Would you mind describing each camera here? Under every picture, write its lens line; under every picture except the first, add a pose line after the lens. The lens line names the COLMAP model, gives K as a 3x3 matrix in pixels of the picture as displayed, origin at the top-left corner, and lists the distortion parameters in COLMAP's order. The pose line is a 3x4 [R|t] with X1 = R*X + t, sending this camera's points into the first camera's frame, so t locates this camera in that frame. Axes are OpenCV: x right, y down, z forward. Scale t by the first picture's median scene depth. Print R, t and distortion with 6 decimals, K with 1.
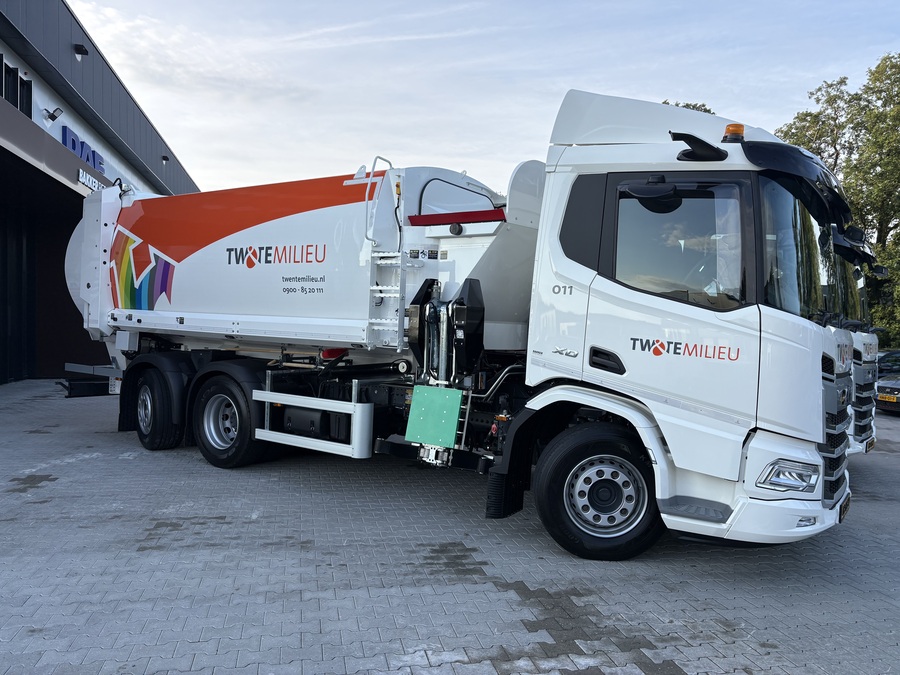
lens RADIAL K [[689.4, 0, 450.0], [0, 689.4, 337.5], [0, 0, 1]] dist [0.035813, -0.026113]
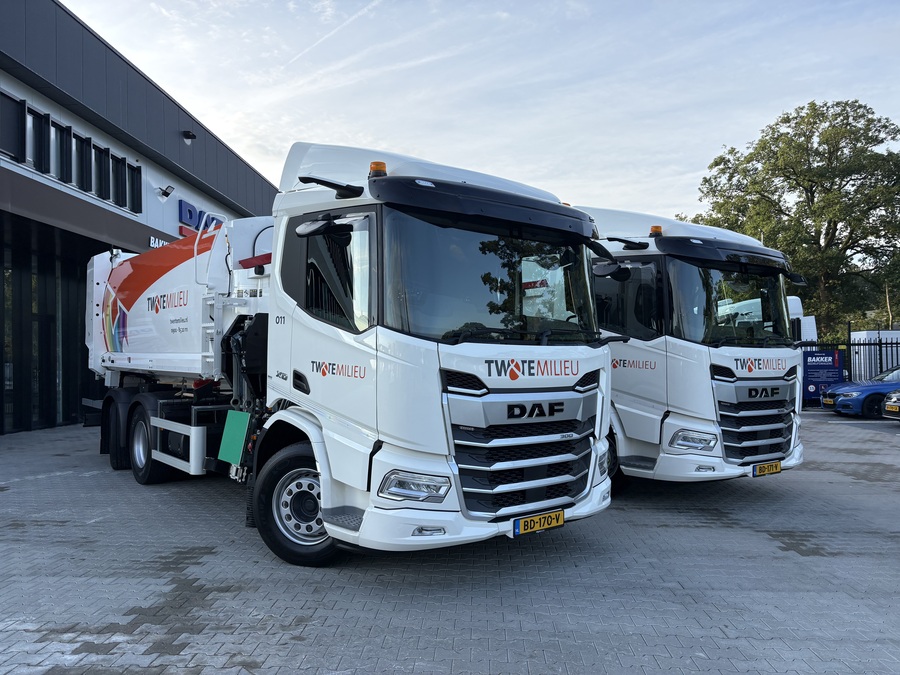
lens RADIAL K [[689.4, 0, 450.0], [0, 689.4, 337.5], [0, 0, 1]] dist [0.035813, -0.026113]
pose [[0.961409, -0.043914, -0.271597, 0.777527], [0.030686, 0.998135, -0.052766, 0.028288], [0.273408, 0.042396, 0.960963, 0.000952]]
